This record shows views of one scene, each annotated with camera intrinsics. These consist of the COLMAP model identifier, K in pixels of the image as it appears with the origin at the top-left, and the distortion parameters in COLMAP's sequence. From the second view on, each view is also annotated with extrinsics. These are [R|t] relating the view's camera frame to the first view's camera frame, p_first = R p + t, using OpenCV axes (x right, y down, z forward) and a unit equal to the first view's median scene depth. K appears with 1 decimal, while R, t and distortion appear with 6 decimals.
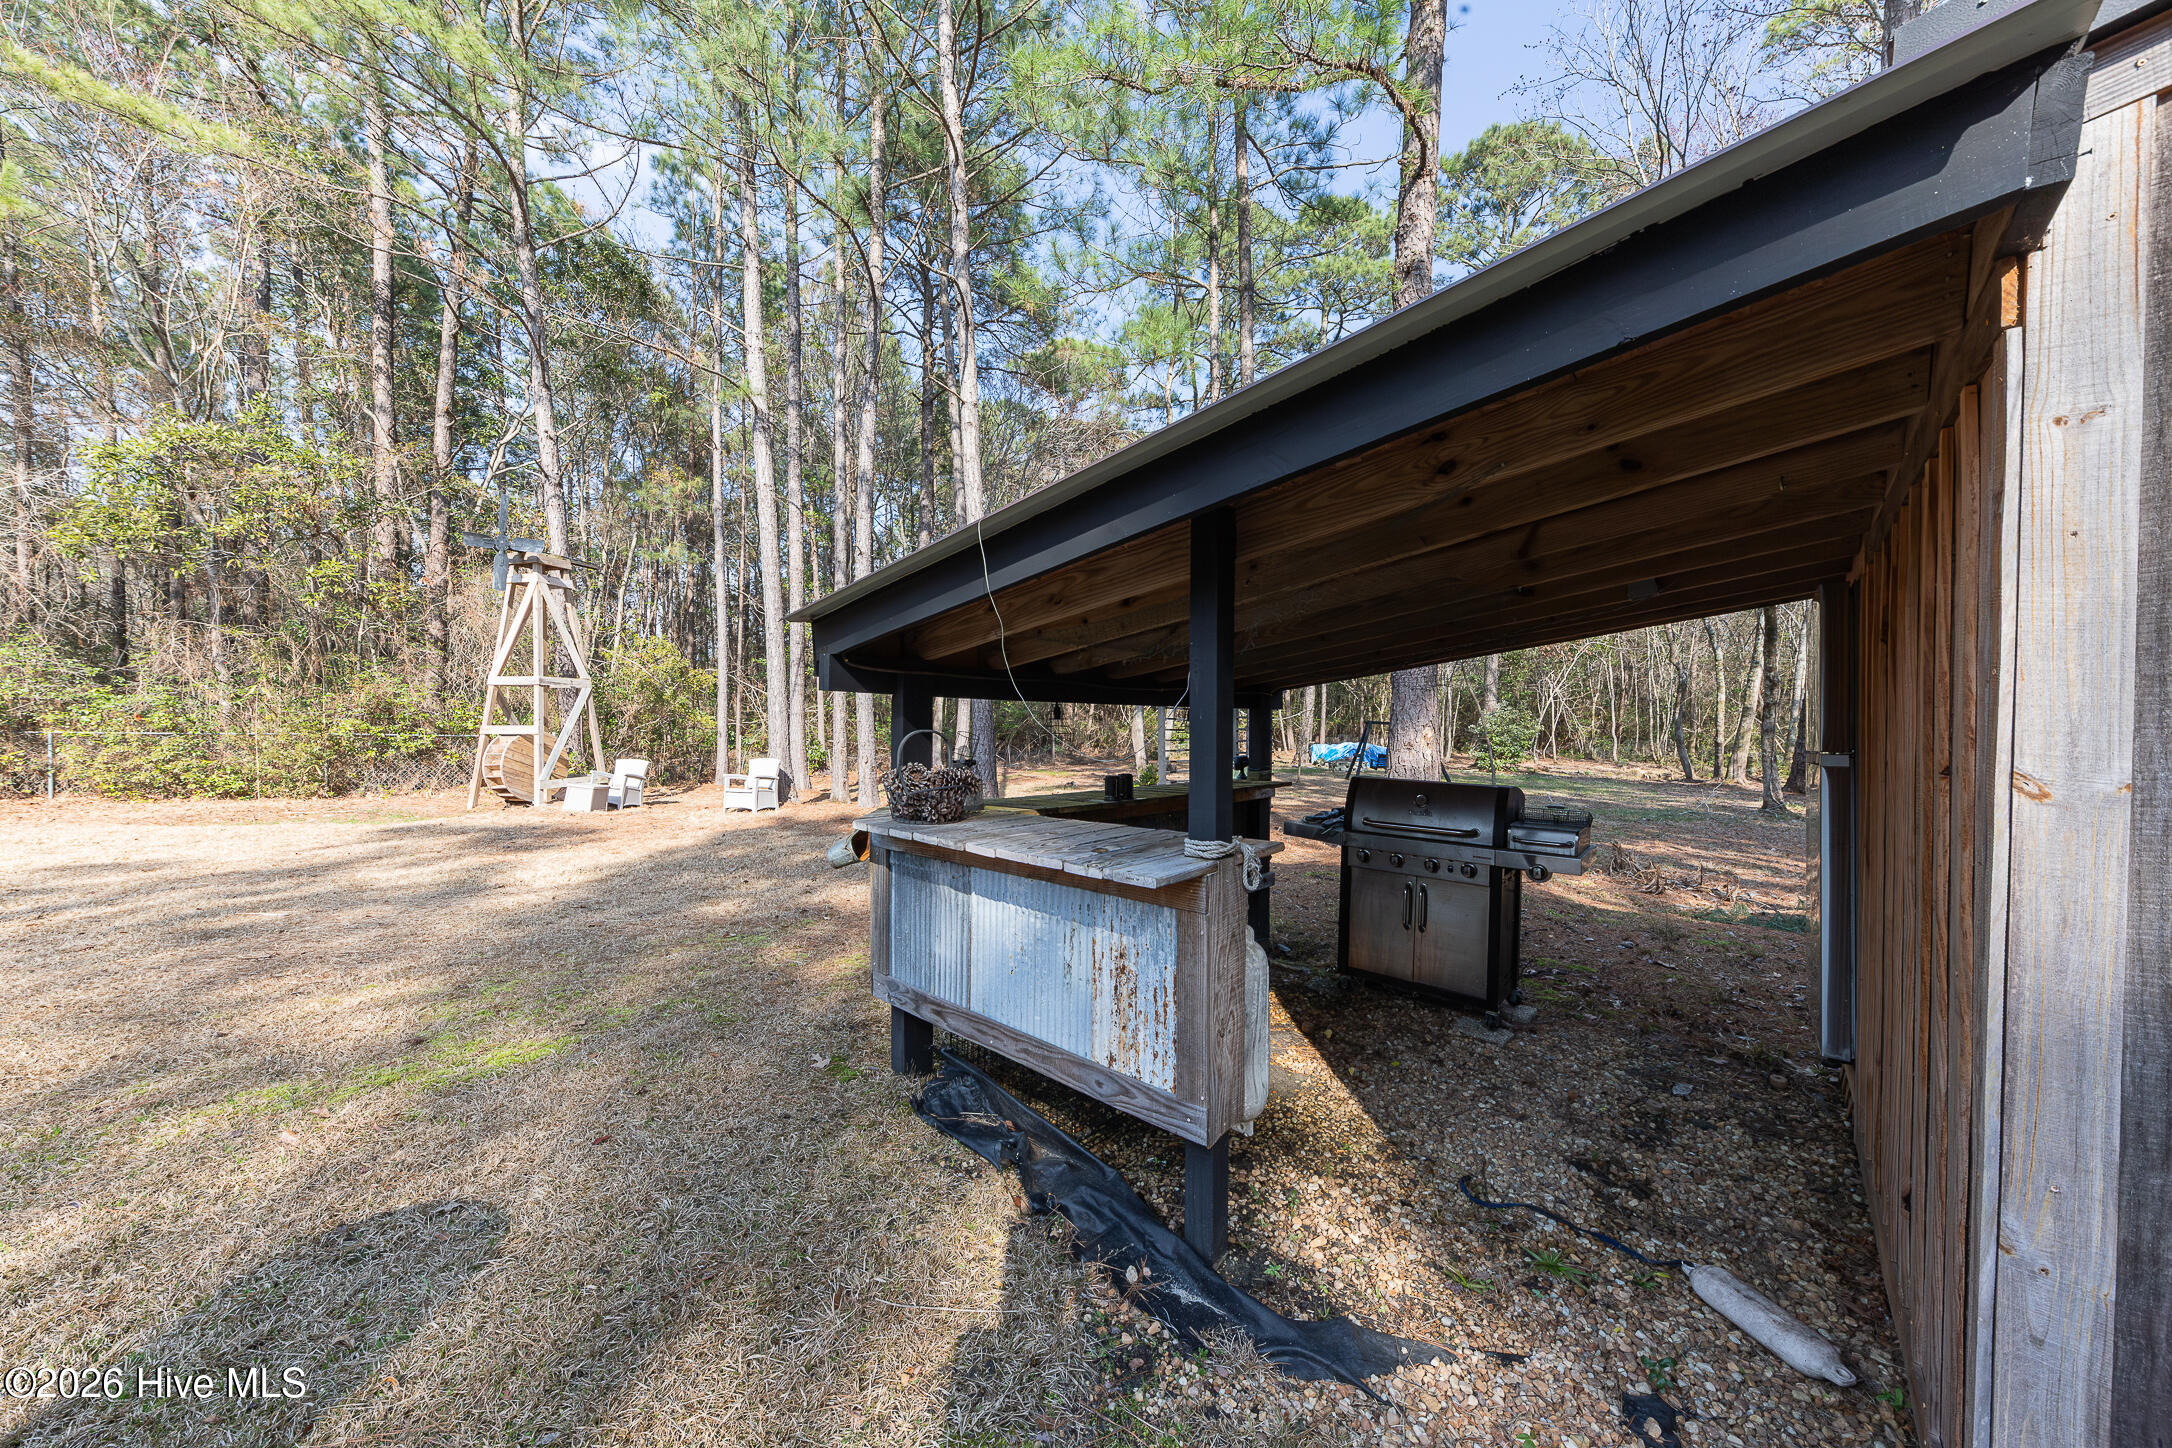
lens RADIAL K [[742.8, 0, 1082.8], [0, 742.8, 740.7], [0, 0, 1]] dist [0.011813, -0.003105]
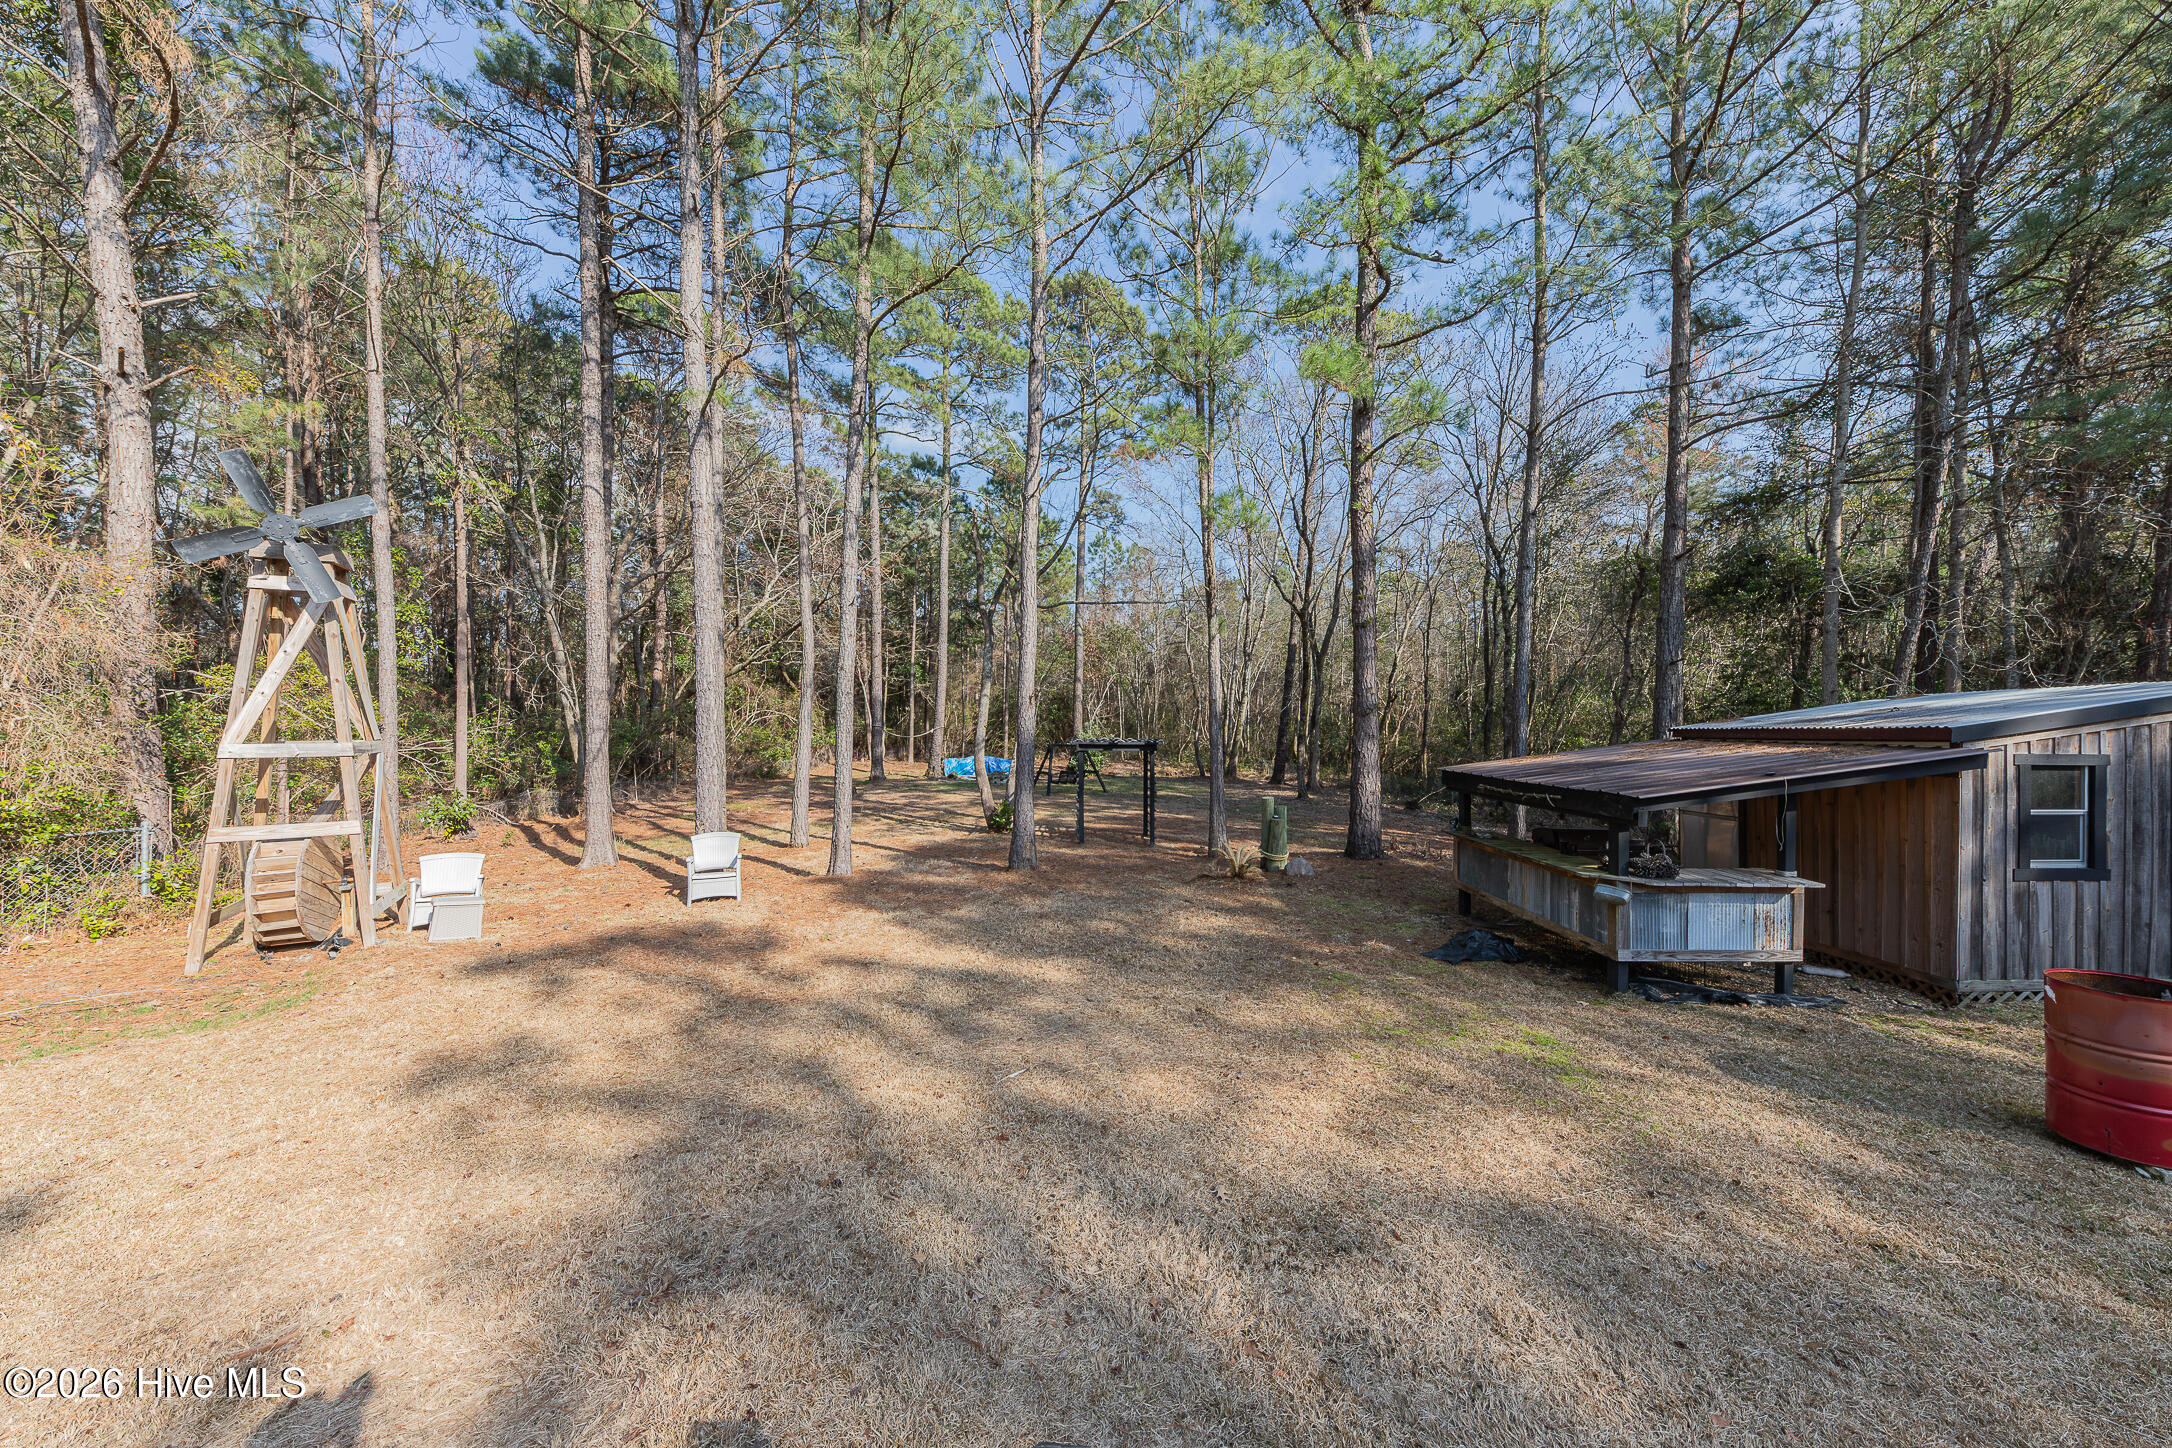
lens RADIAL K [[742.8, 0, 1091.7], [0, 742.8, 732.0], [0, 0, 1]] dist [0.011813, -0.003105]
pose [[0.738051, -0.015303, 0.674571, -0.686856], [0.016805, 0.999850, 0.004296, -0.086826], [-0.674536, 0.008165, 0.738197, 0.098655]]
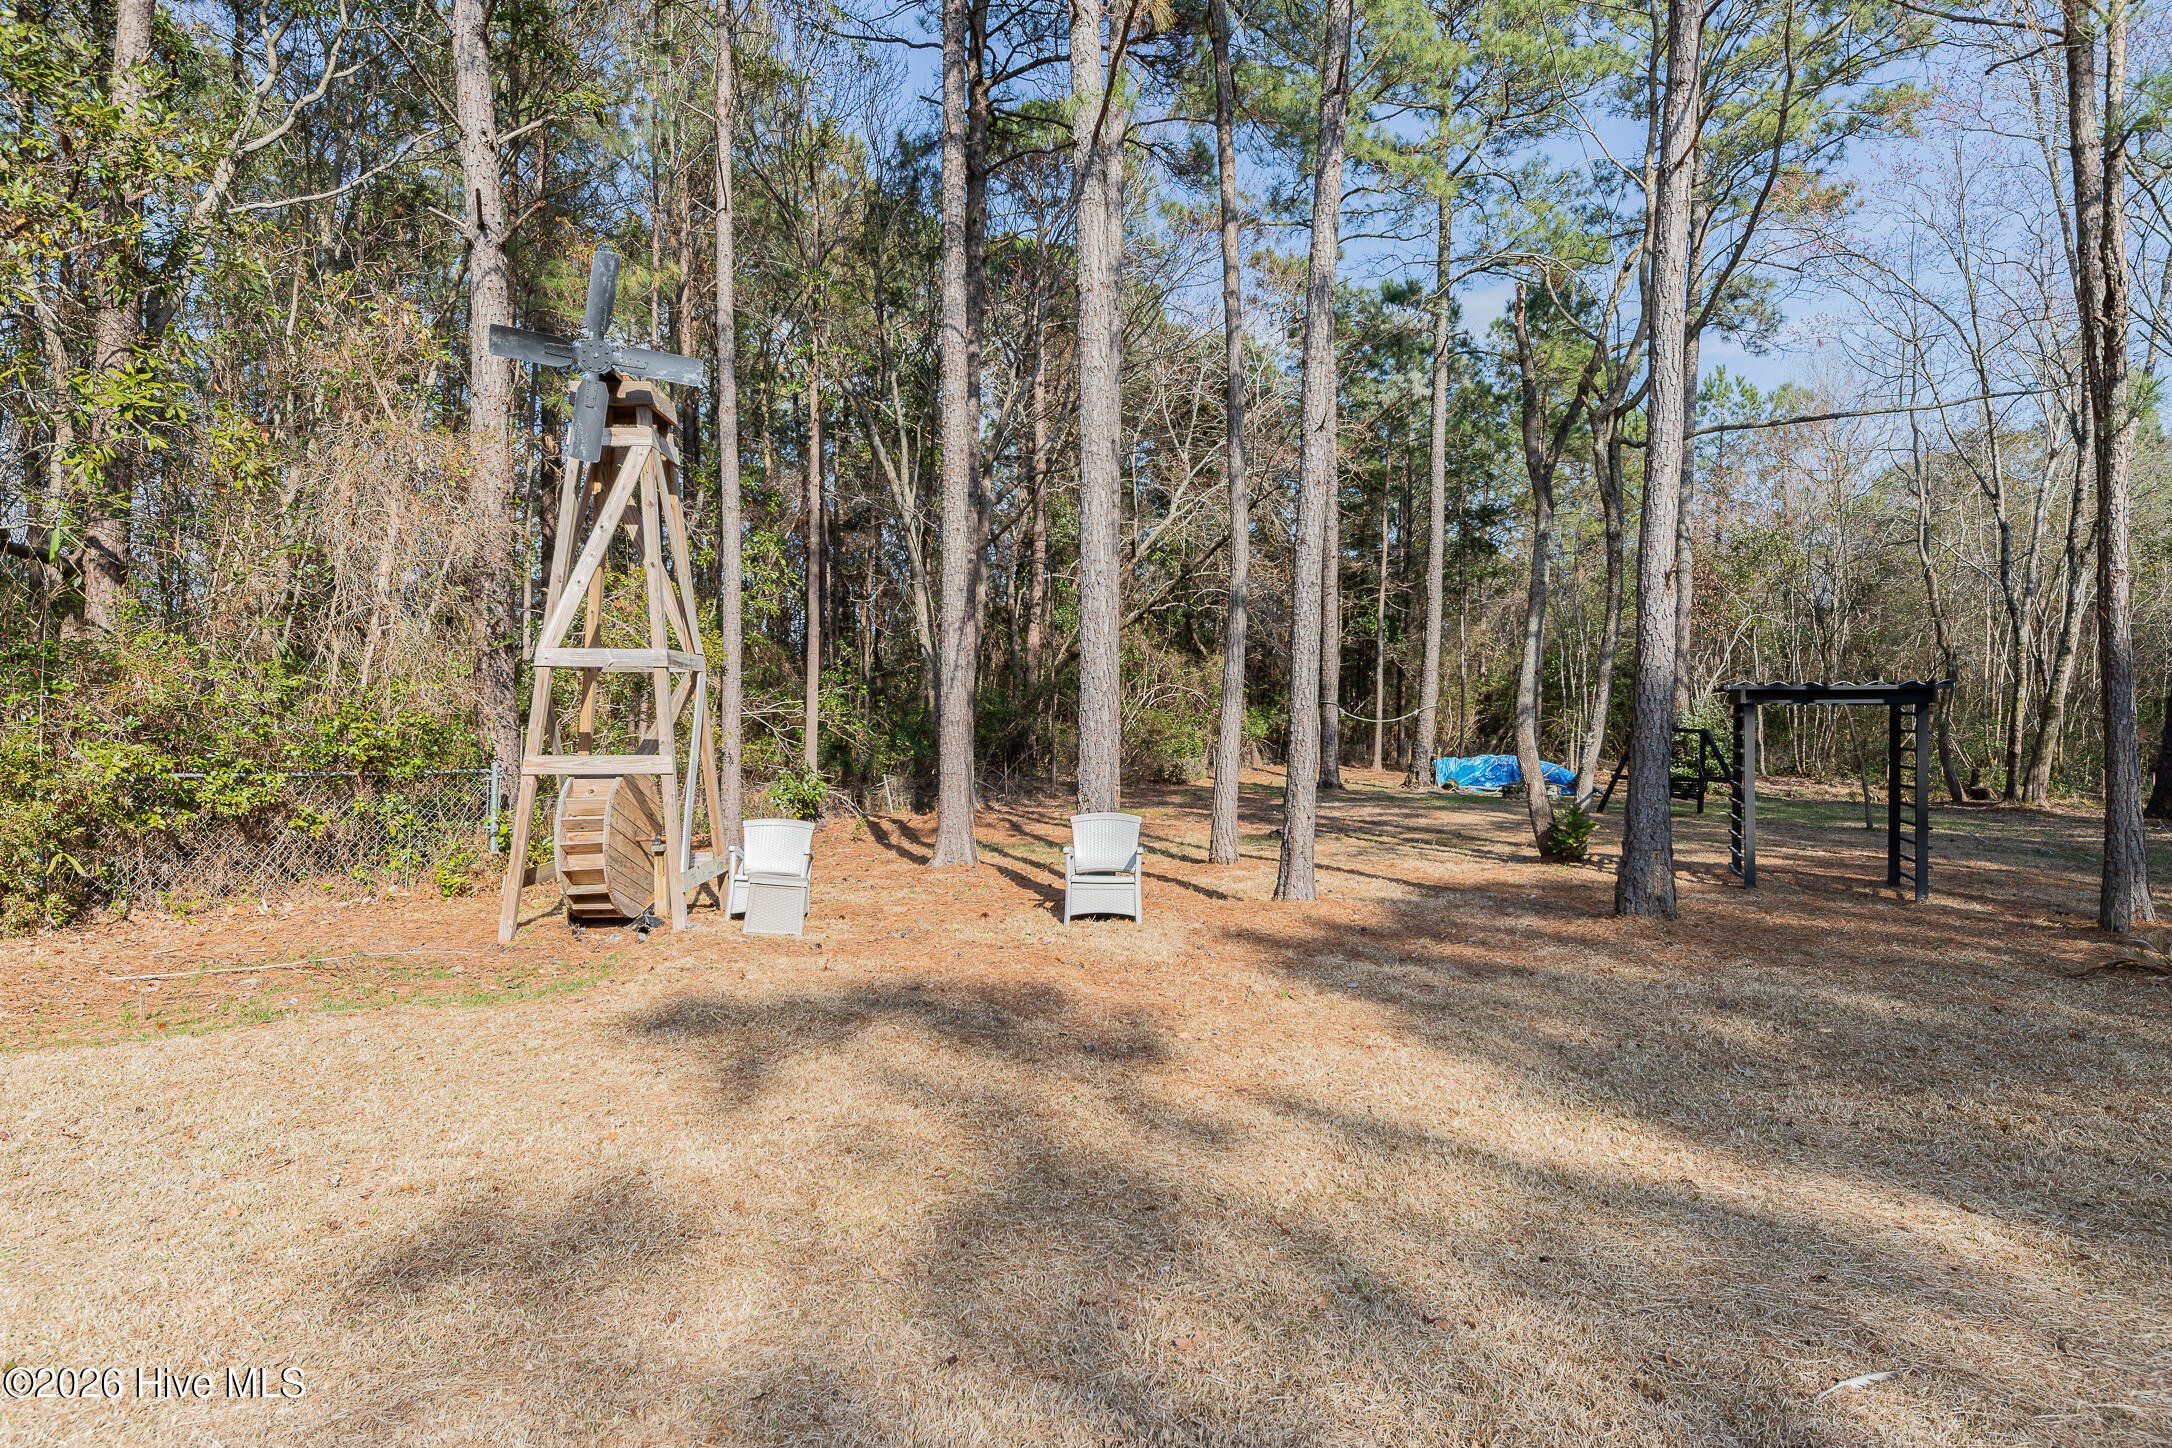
lens RADIAL K [[1107.3, 0, 1108.8], [0, 1107.3, 734.5], [0, 0, 1]] dist [0.016236, -0.007496]
pose [[0.961926, -0.005274, 0.273259, -0.645540], [0.008114, 0.999924, -0.009265, -0.024510], [-0.273189, 0.011129, 0.961896, 0.256662]]
